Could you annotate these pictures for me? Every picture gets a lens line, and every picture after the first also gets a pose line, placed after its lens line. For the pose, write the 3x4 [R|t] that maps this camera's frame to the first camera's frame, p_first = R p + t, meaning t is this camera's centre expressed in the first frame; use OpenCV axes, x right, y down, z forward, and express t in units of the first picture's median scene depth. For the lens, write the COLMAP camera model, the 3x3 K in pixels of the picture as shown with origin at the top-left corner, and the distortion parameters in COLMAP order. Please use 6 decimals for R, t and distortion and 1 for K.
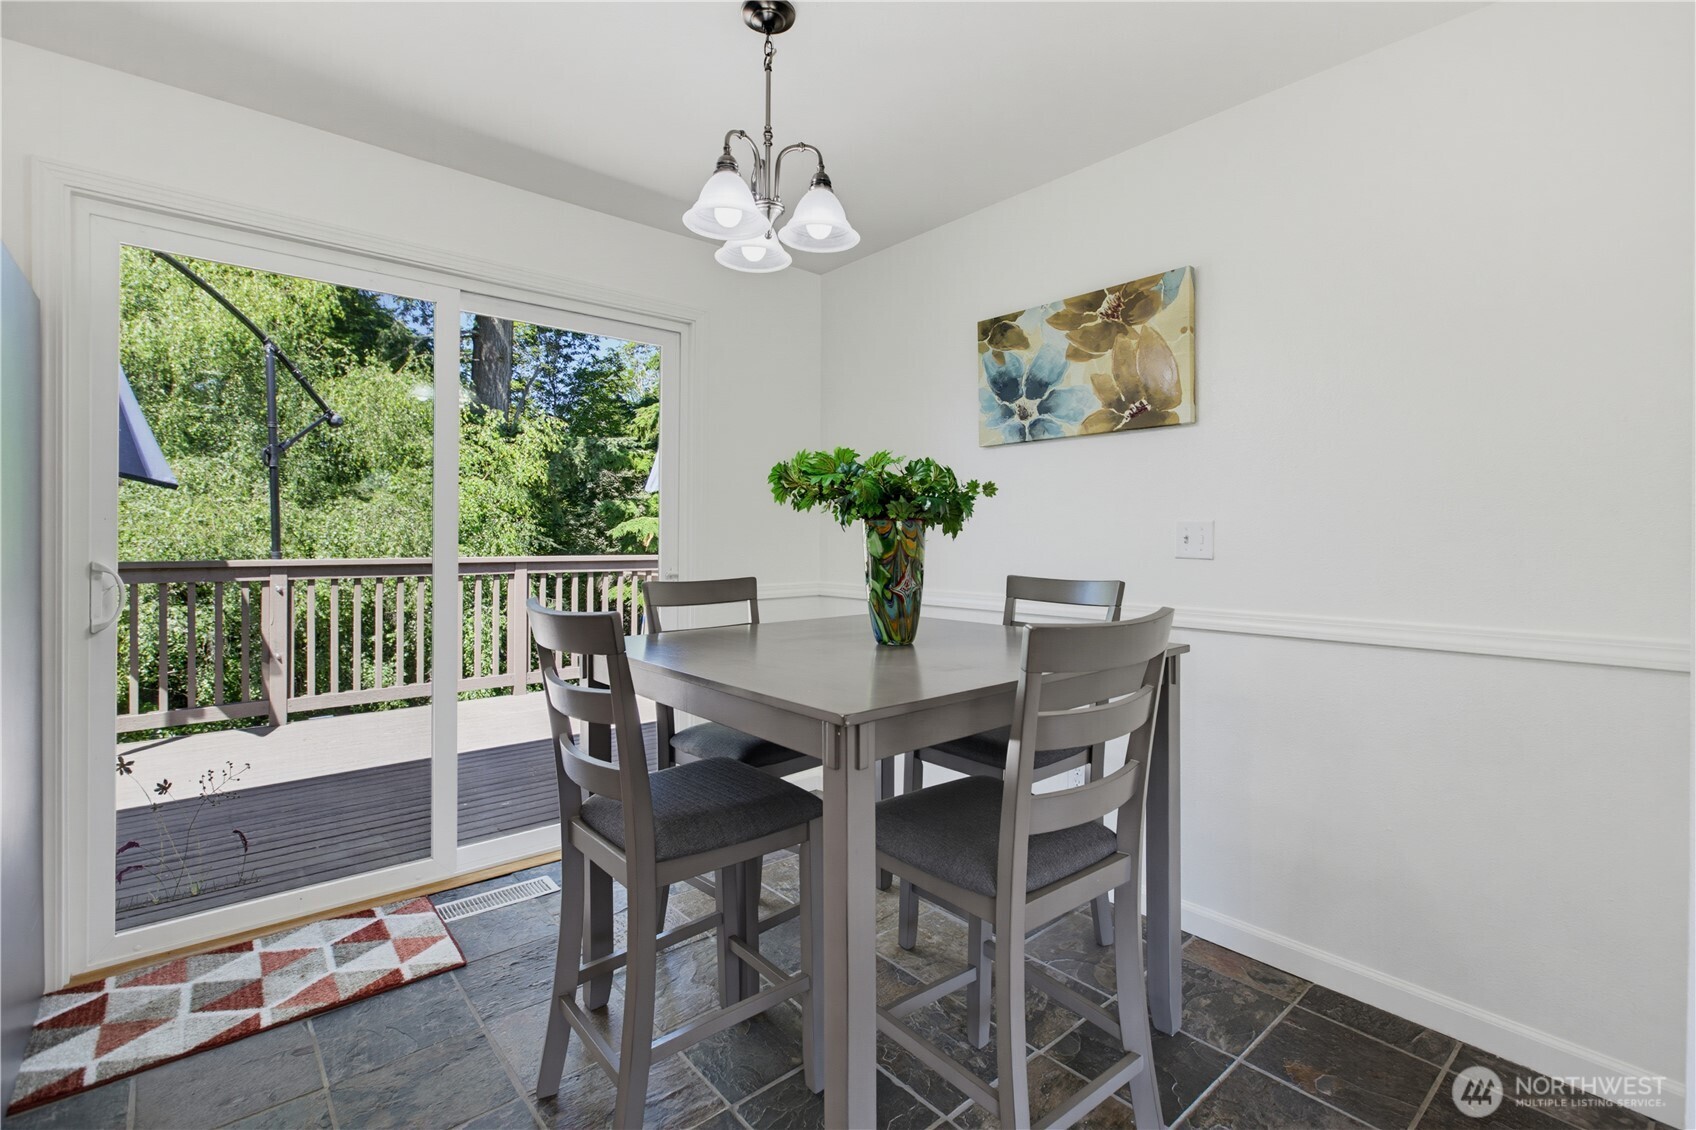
lens RADIAL K [[783.9, 0, 855.0], [0, 783.9, 531.6], [0, 0, 1]] dist [-0.005247, -0.000243]
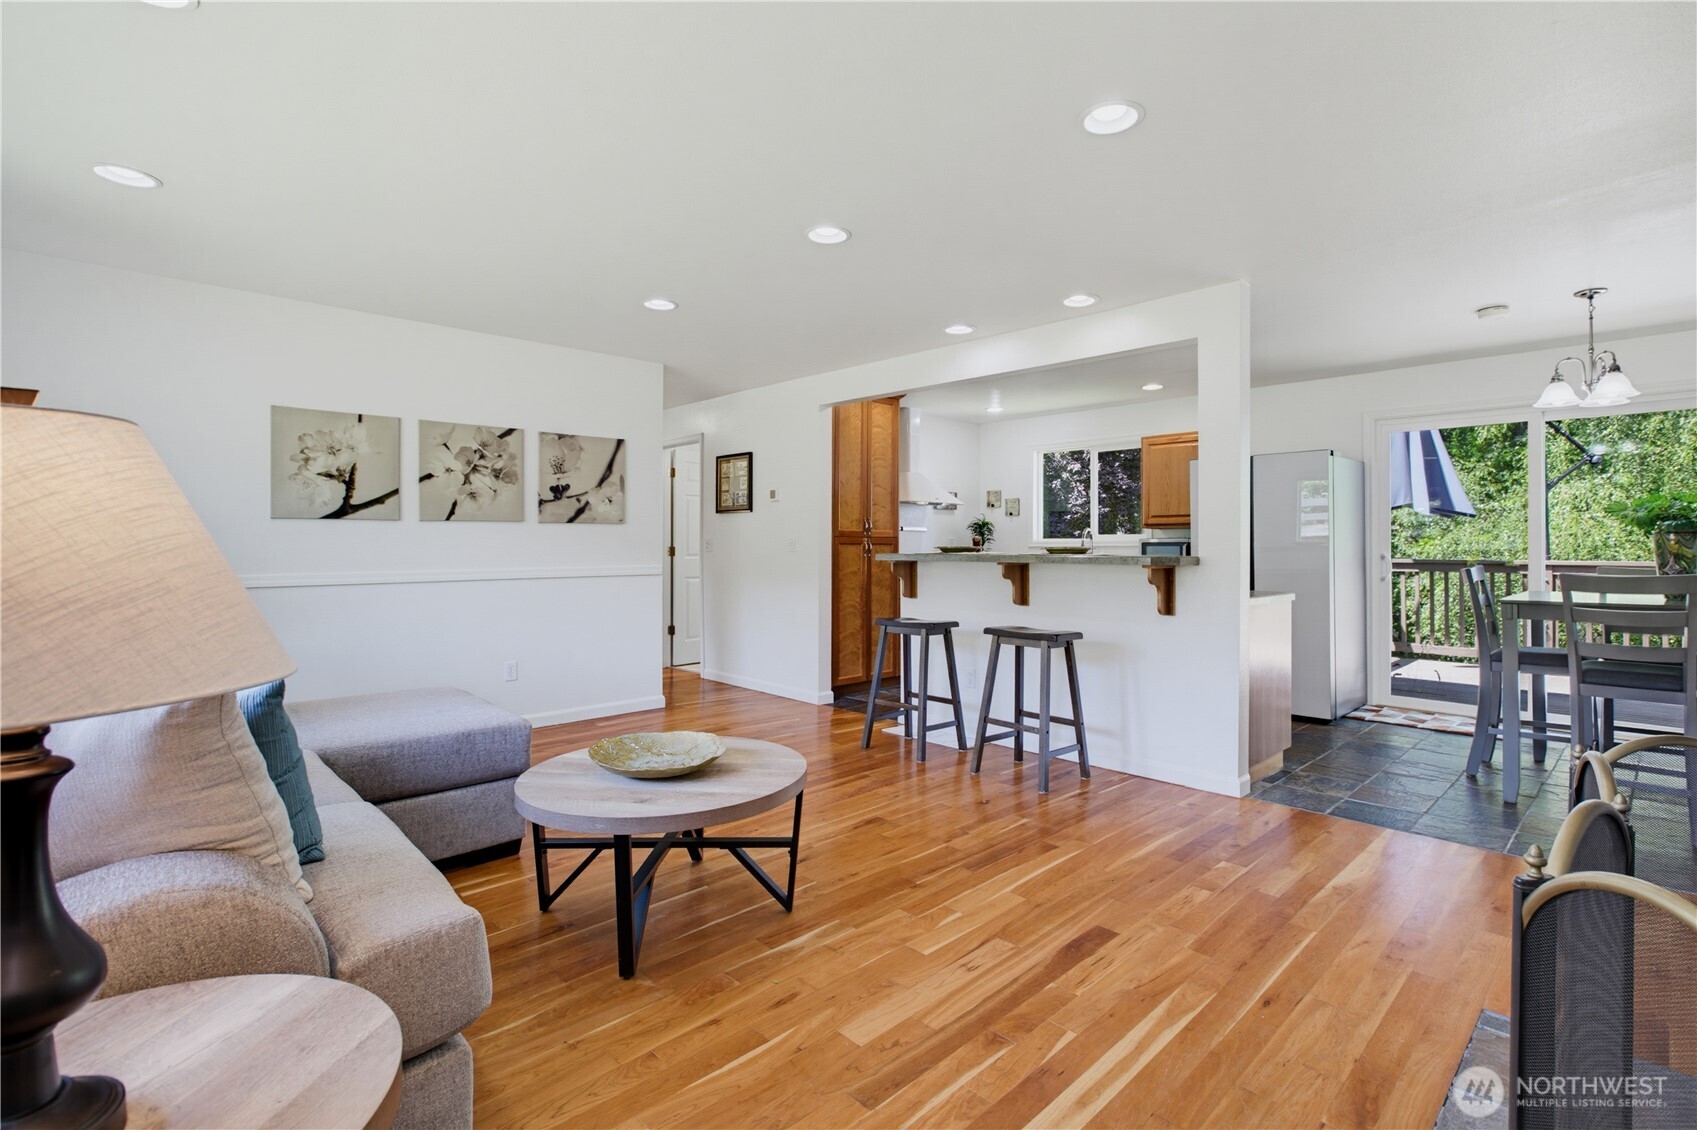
lens RADIAL K [[791.2, 0, 874.3], [0, 791.2, 542.1], [0, 0, 1]] dist [-0.002393, -0.000247]
pose [[0.068293, -0.004955, -0.997653, 0.635348], [0.004131, 0.999980, -0.004684, 0.003327], [0.997657, -0.003802, 0.068312, -0.362780]]
